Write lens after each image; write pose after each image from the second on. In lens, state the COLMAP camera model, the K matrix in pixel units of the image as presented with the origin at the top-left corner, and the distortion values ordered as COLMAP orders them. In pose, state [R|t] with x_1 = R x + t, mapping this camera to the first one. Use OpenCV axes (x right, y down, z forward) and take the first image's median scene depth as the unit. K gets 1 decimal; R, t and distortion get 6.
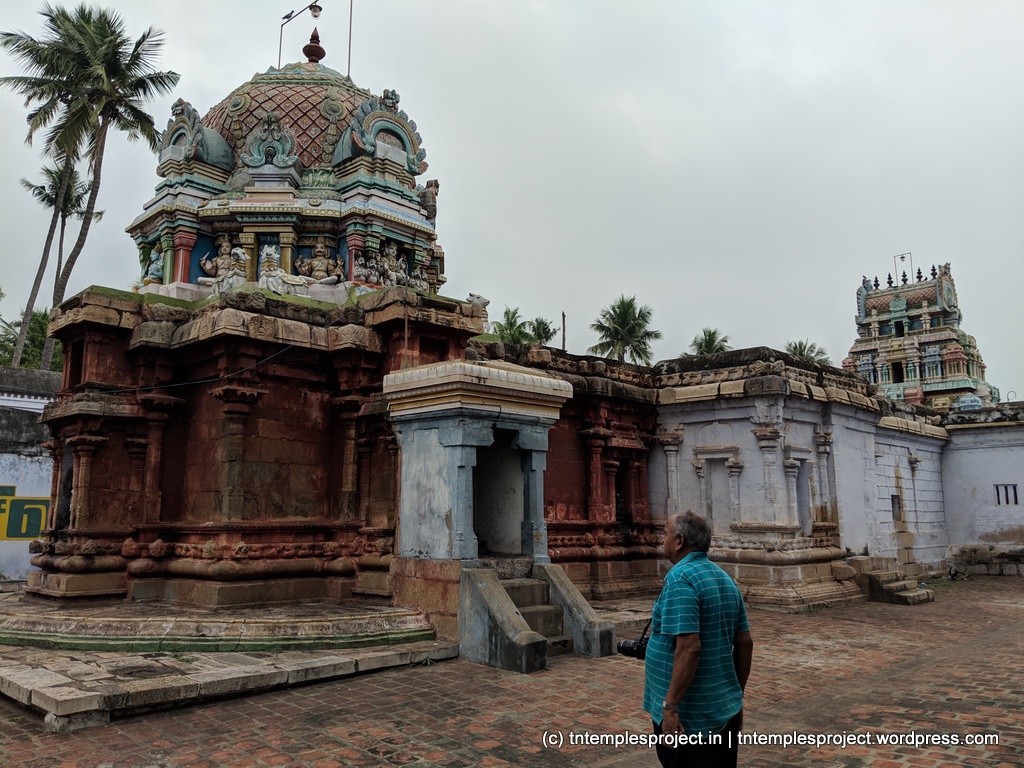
lens RADIAL K [[829.4, 0, 514.1], [0, 829.4, 399.6], [0, 0, 1]] dist [0.092617, -0.192296]
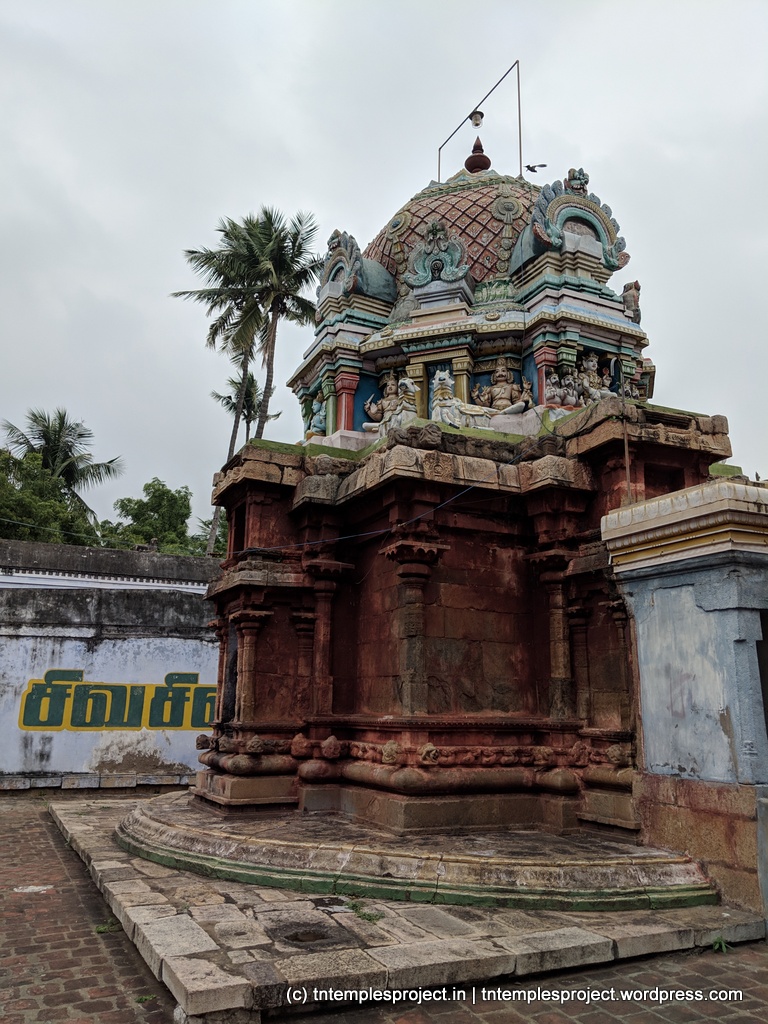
lens RADIAL K [[829.4, 0, 347.3], [0, 829.4, 508.4], [0, 0, 1]] dist [0.092617, -0.192296]
pose [[0.924010, -0.076917, -0.374551, -0.086490], [0.041042, 0.993850, -0.102846, 0.029681], [0.380159, 0.079659, 0.921485, 0.234422]]
